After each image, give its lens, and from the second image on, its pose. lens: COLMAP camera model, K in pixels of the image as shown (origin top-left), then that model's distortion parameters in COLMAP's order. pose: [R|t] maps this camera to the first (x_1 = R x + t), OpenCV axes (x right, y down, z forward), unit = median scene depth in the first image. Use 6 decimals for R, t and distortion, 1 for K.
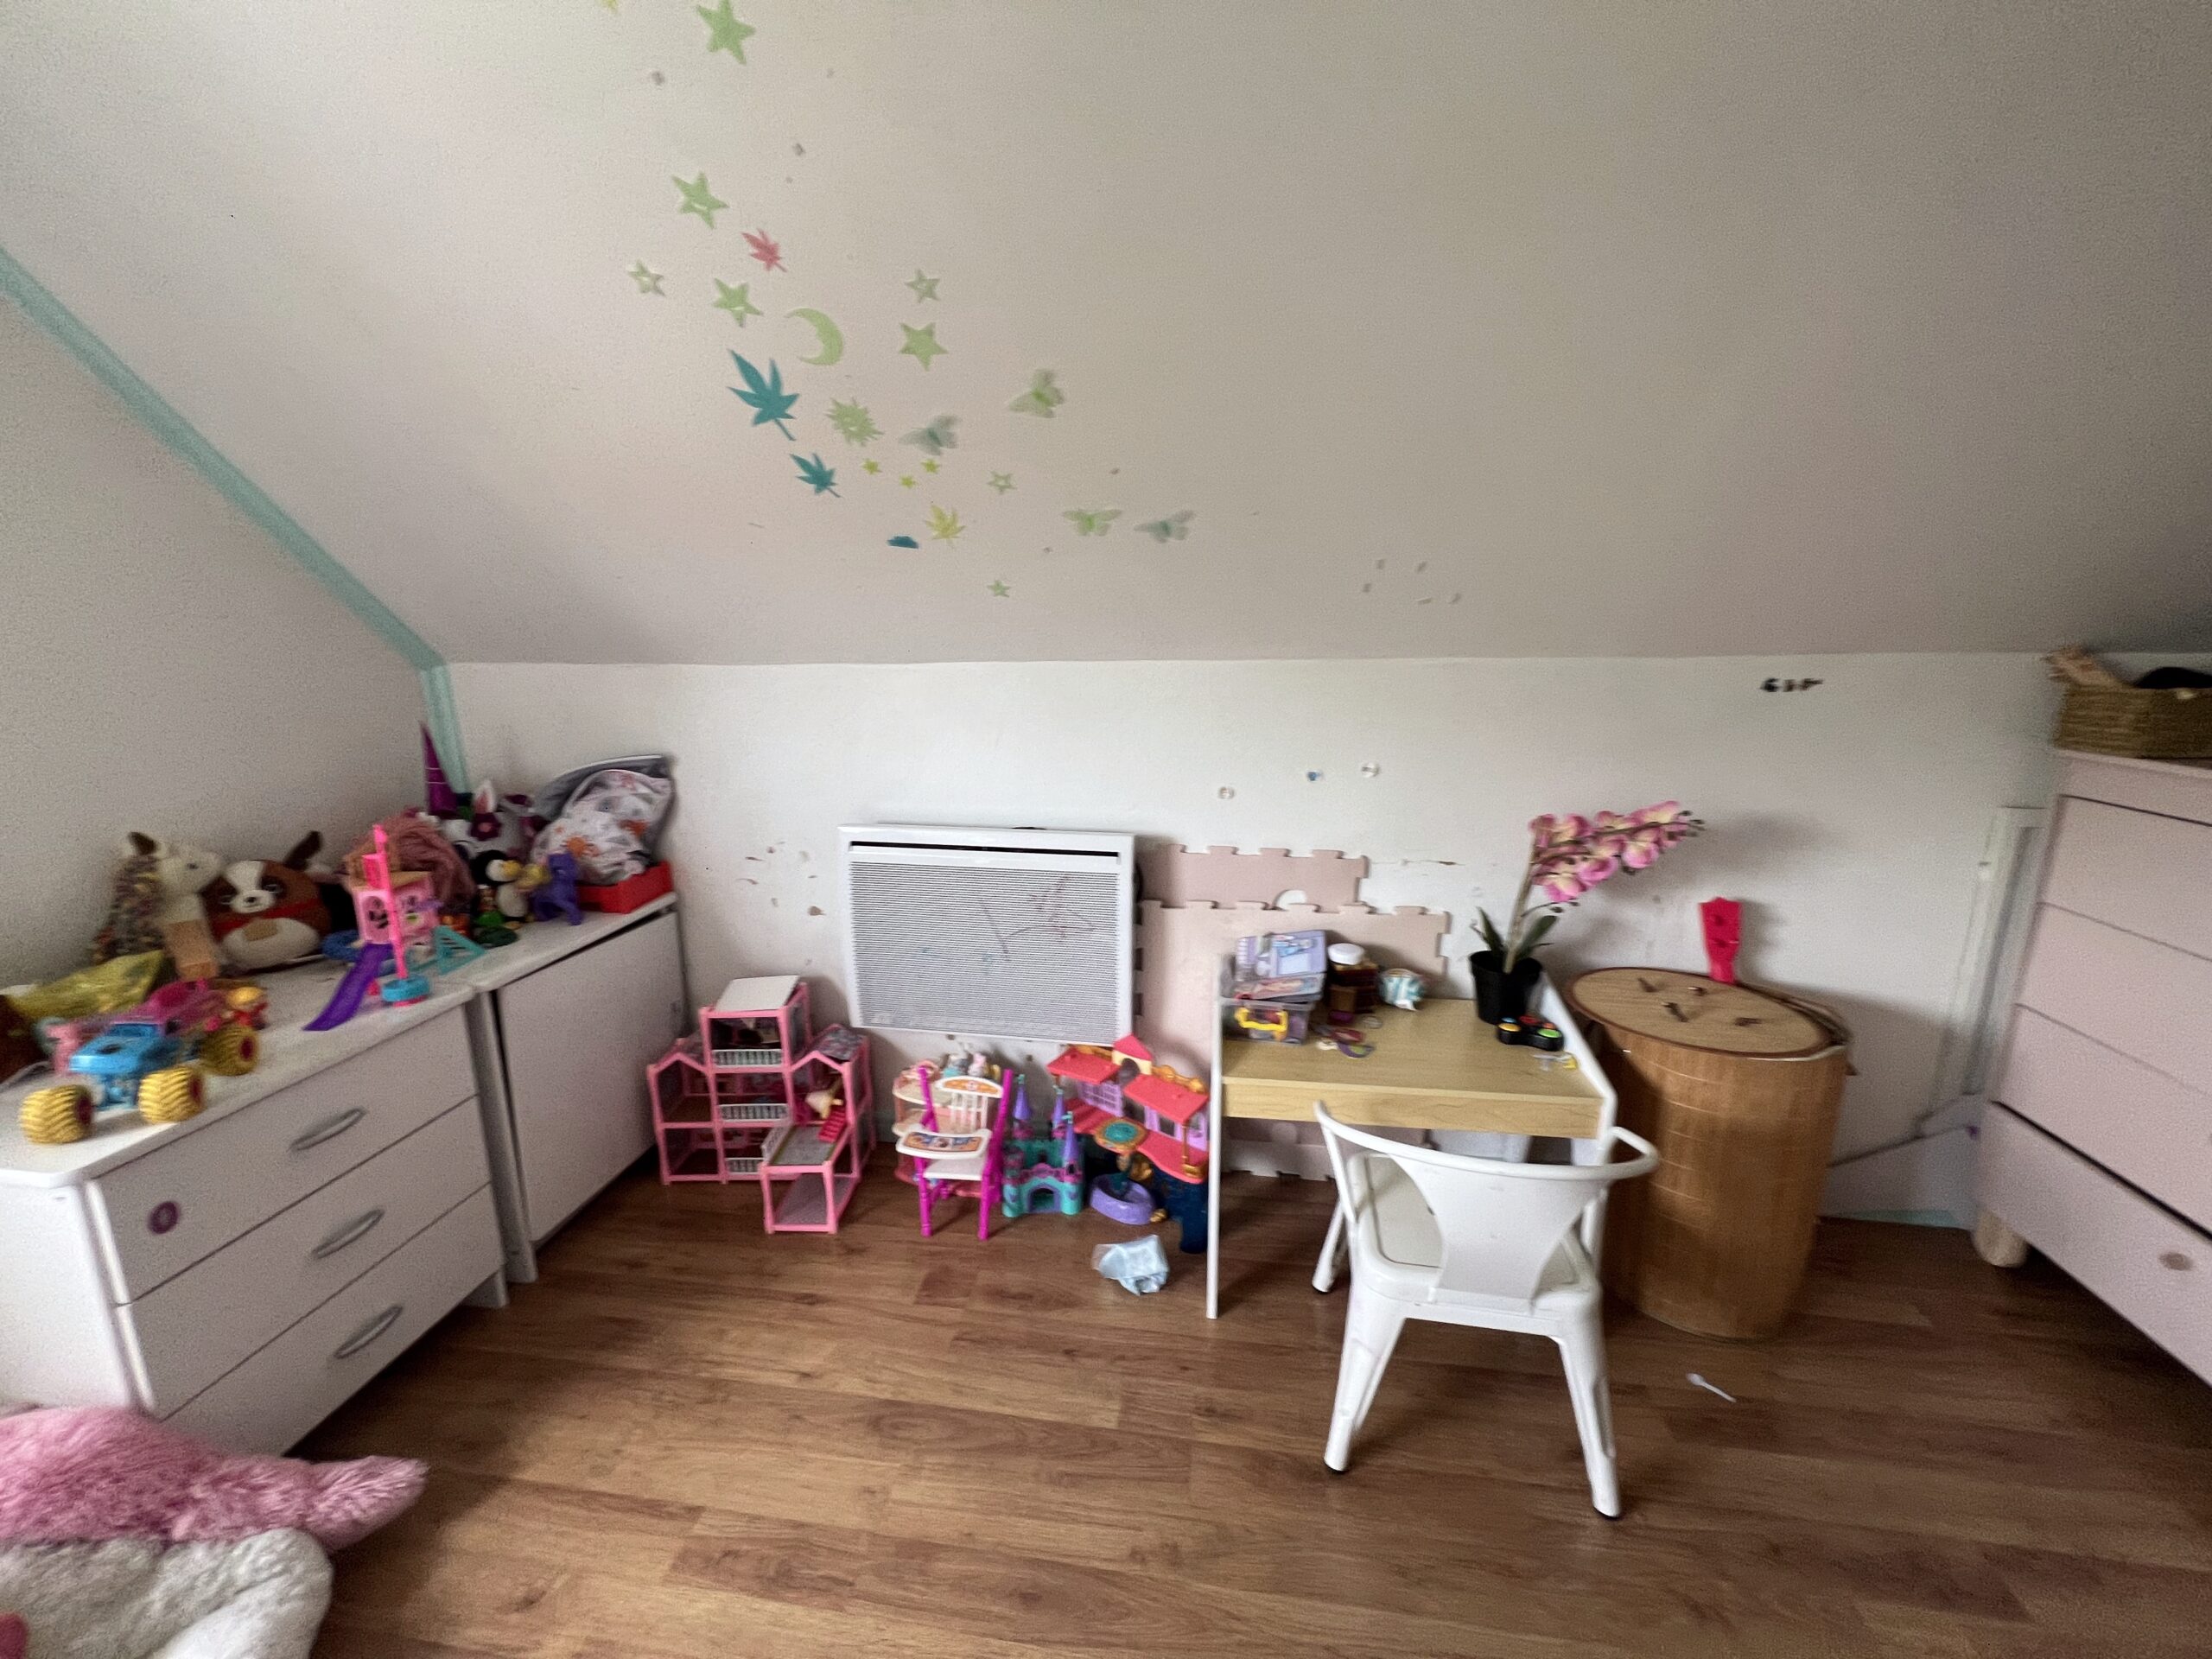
lens RADIAL K [[884.9, 0, 1097.6], [0, 884.9, 827.8], [0, 0, 1]] dist [-0.002195, 0.000601]
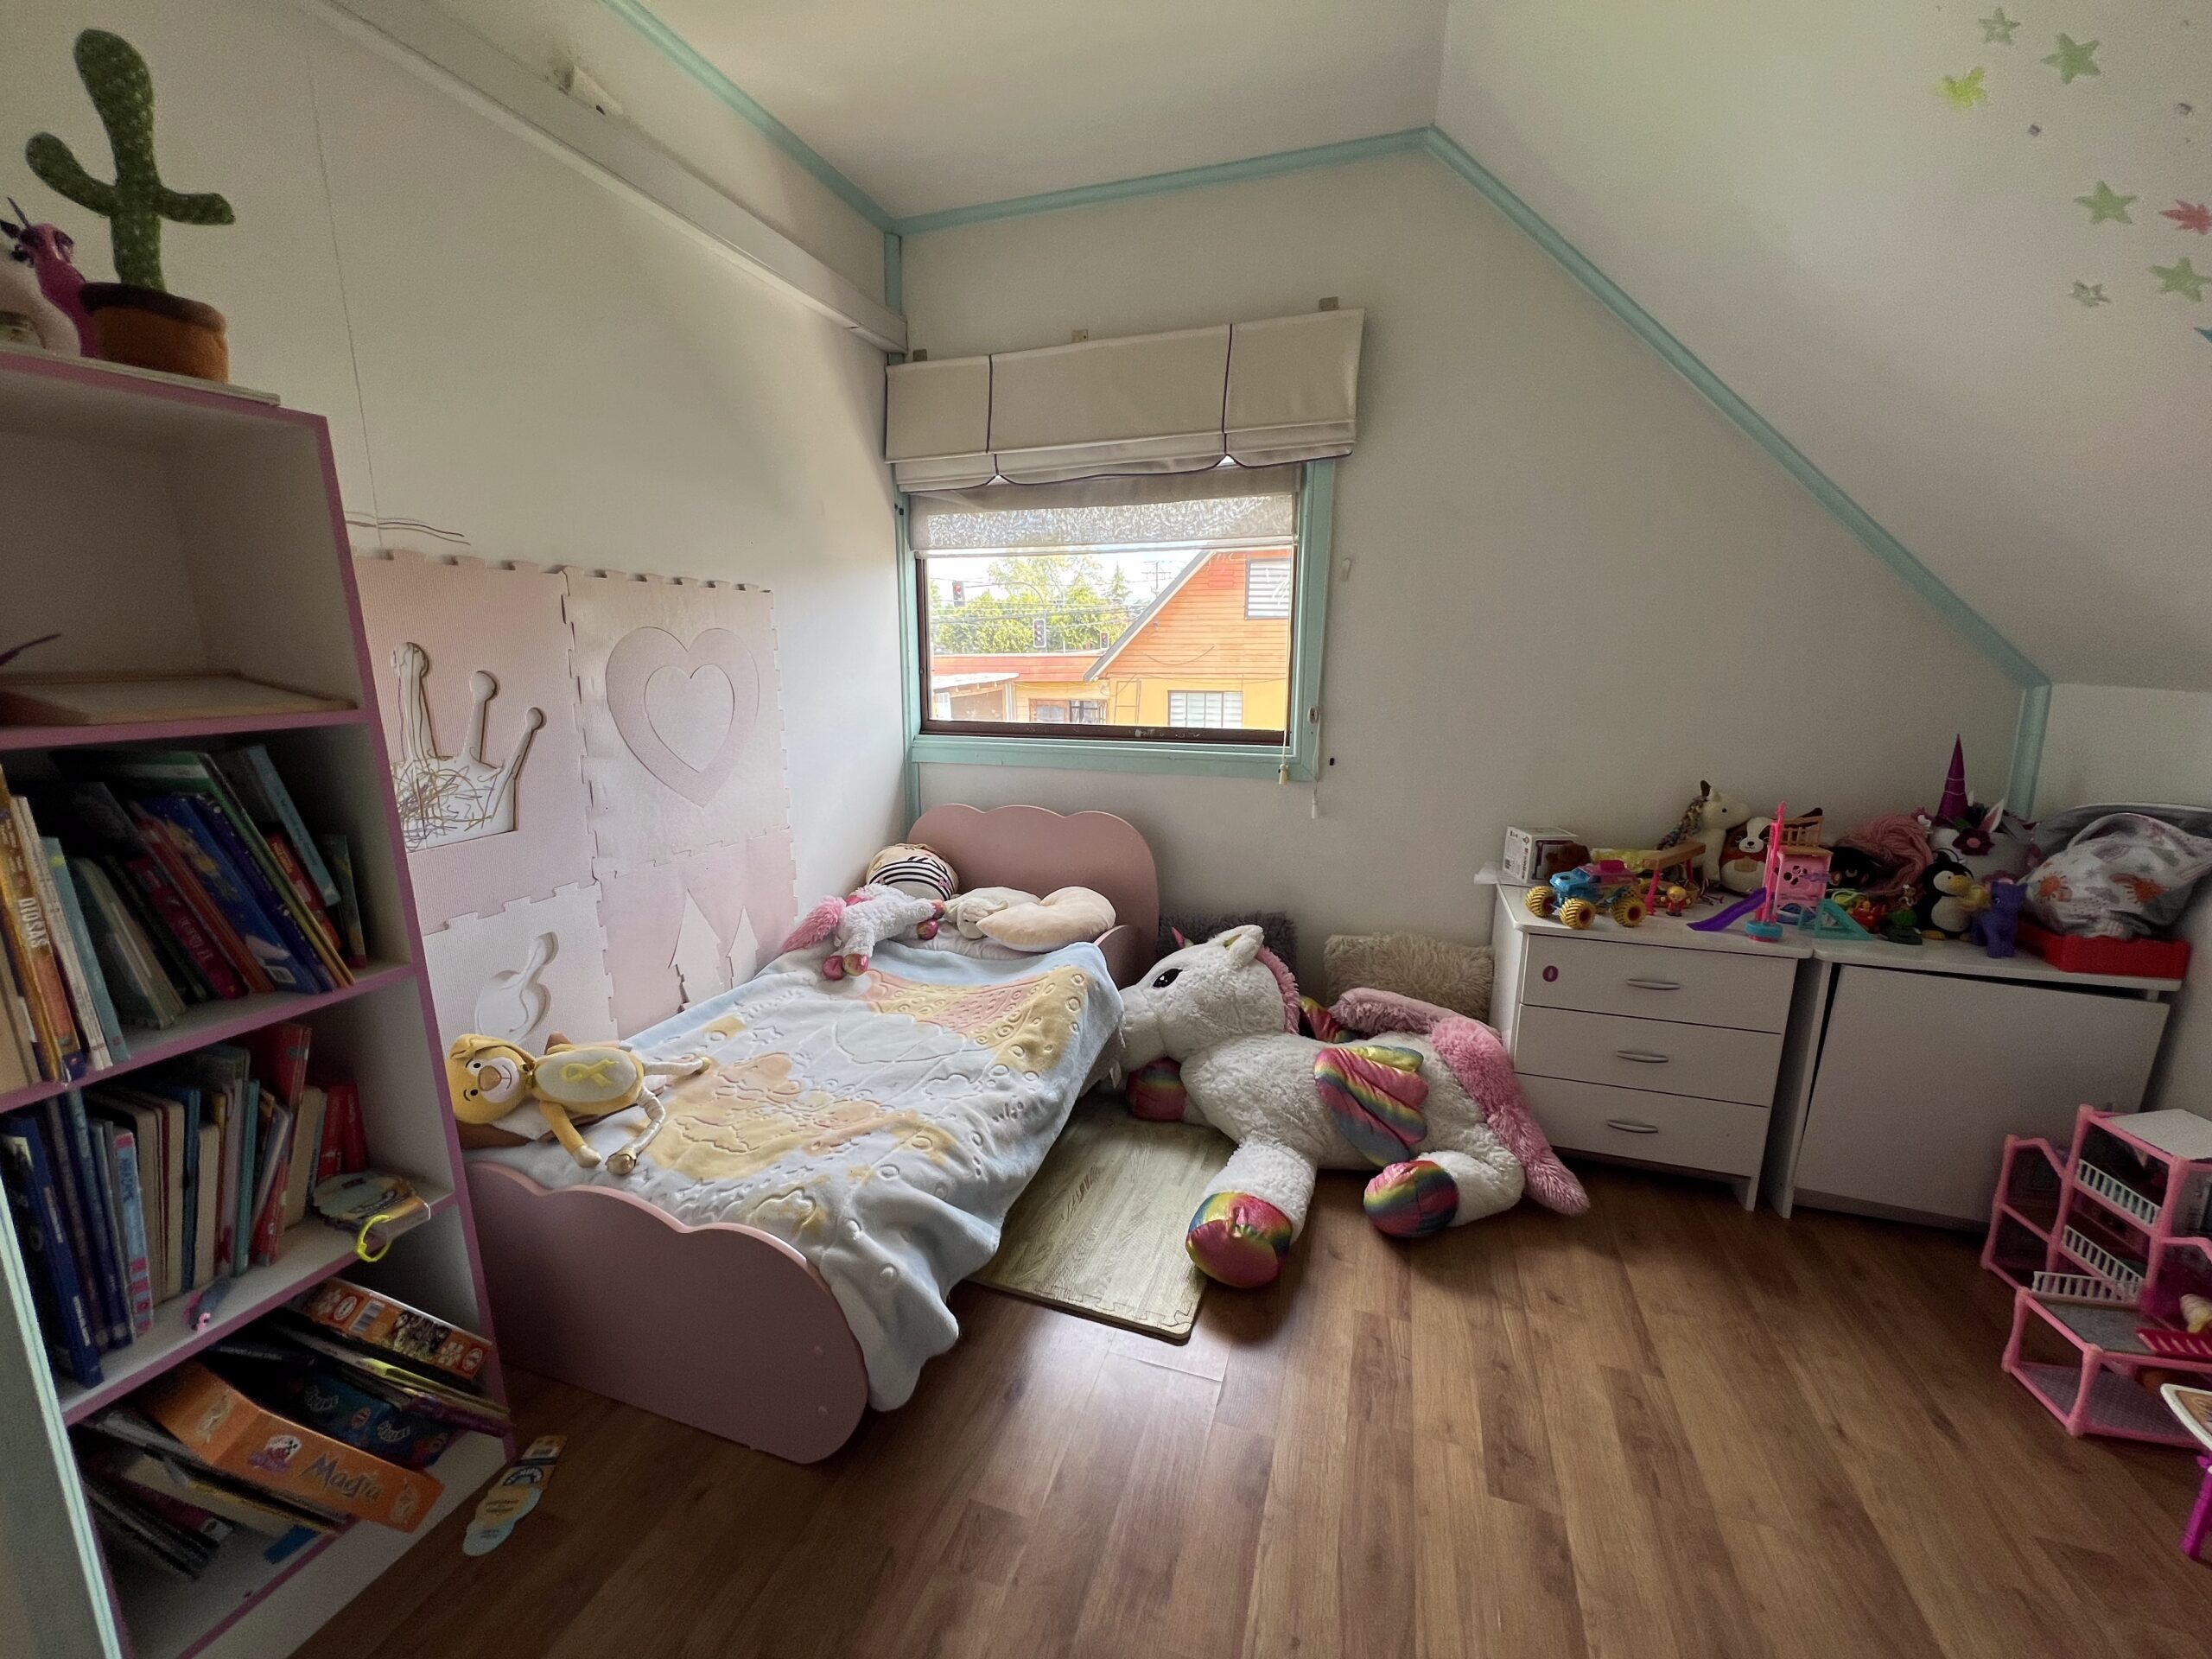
lens RADIAL K [[884.9, 0, 1097.6], [0, 884.9, 827.8], [0, 0, 1]] dist [-0.002195, 0.000601]
pose [[-0.172763, 0.200398, -0.964362, 0.556697], [-0.208820, 0.949375, 0.234694, -0.053990], [0.962573, 0.241925, -0.122170, 0.171082]]
